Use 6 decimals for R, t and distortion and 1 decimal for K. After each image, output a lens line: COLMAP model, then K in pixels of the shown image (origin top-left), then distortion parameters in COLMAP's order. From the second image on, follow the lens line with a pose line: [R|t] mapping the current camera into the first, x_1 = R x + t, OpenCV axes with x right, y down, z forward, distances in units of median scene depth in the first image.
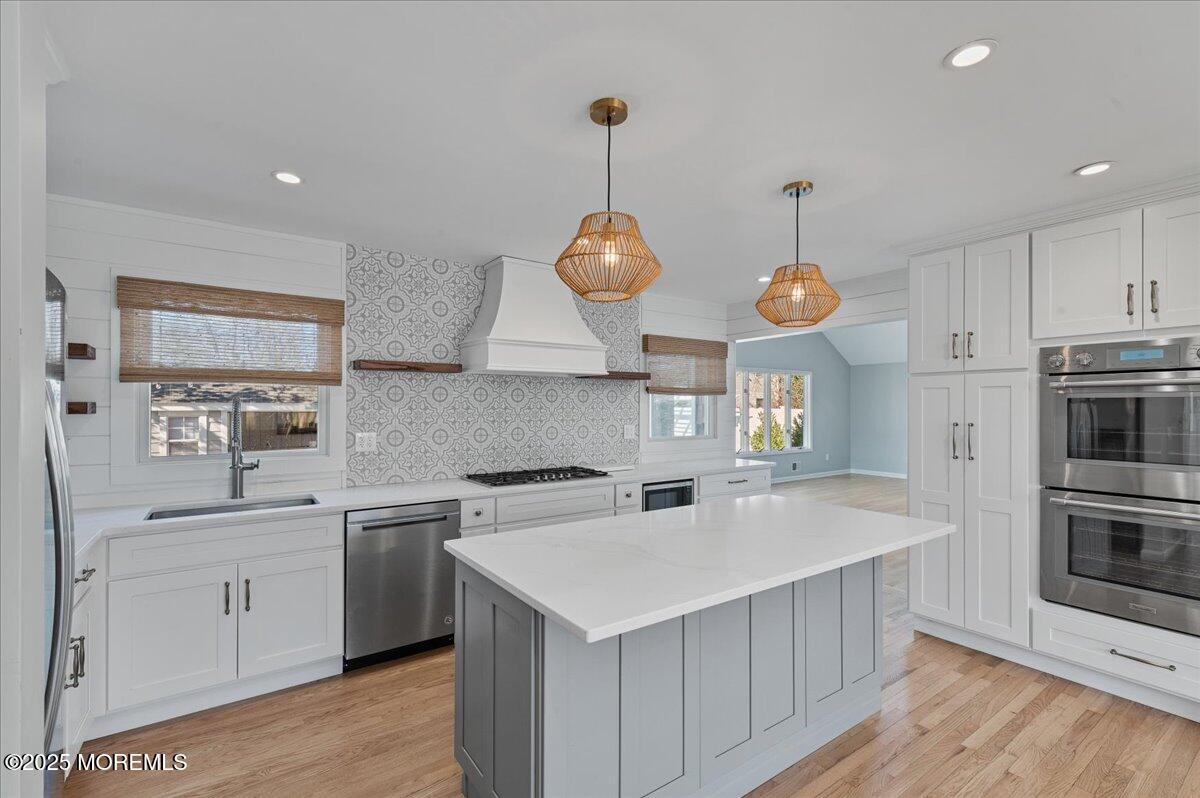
lens RADIAL K [[526.0, 0, 600.2], [0, 526.0, 406.3], [0, 0, 1]] dist [0.017844, -0.008069]
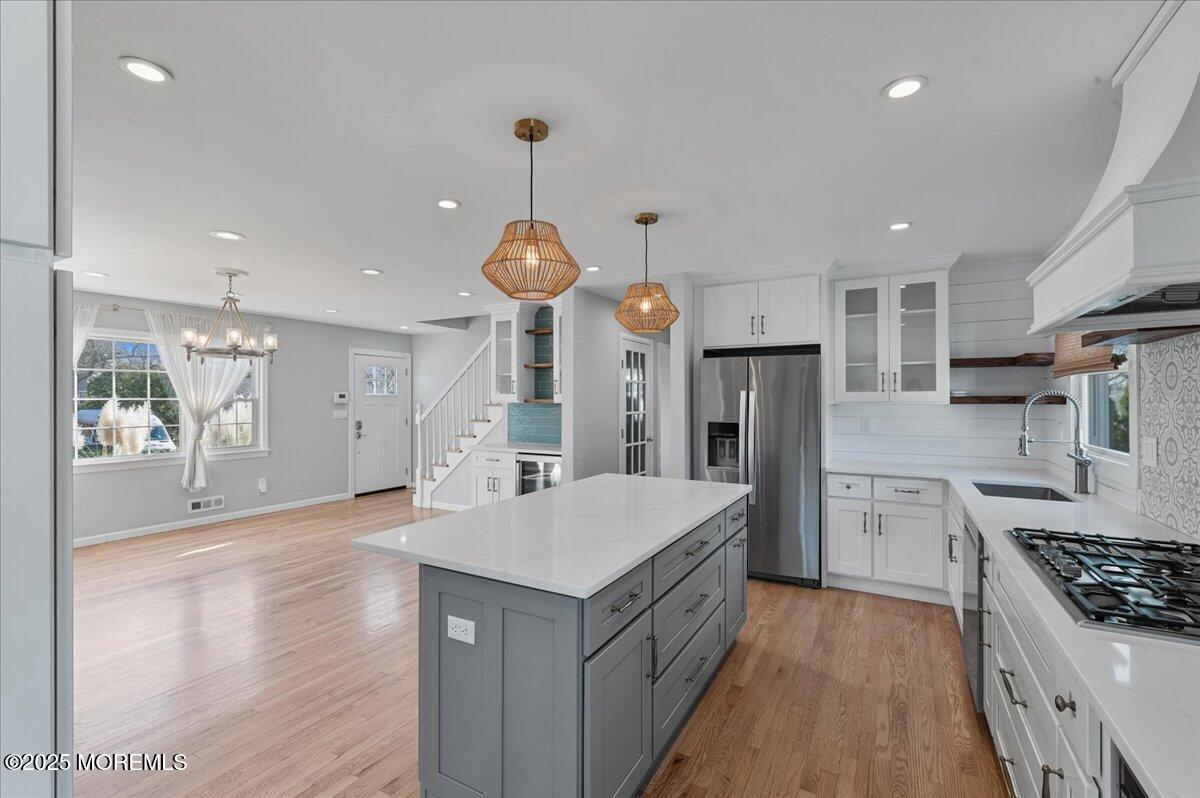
lens RADIAL K [[526.0, 0, 600.2], [0, 526.0, 406.3], [0, 0, 1]] dist [0.017844, -0.008069]
pose [[-0.901306, 0.005078, -0.433153, 0.457778], [0.000342, 0.999939, 0.011011, 0.003457], [0.433183, 0.009776, -0.901253, 1.296489]]
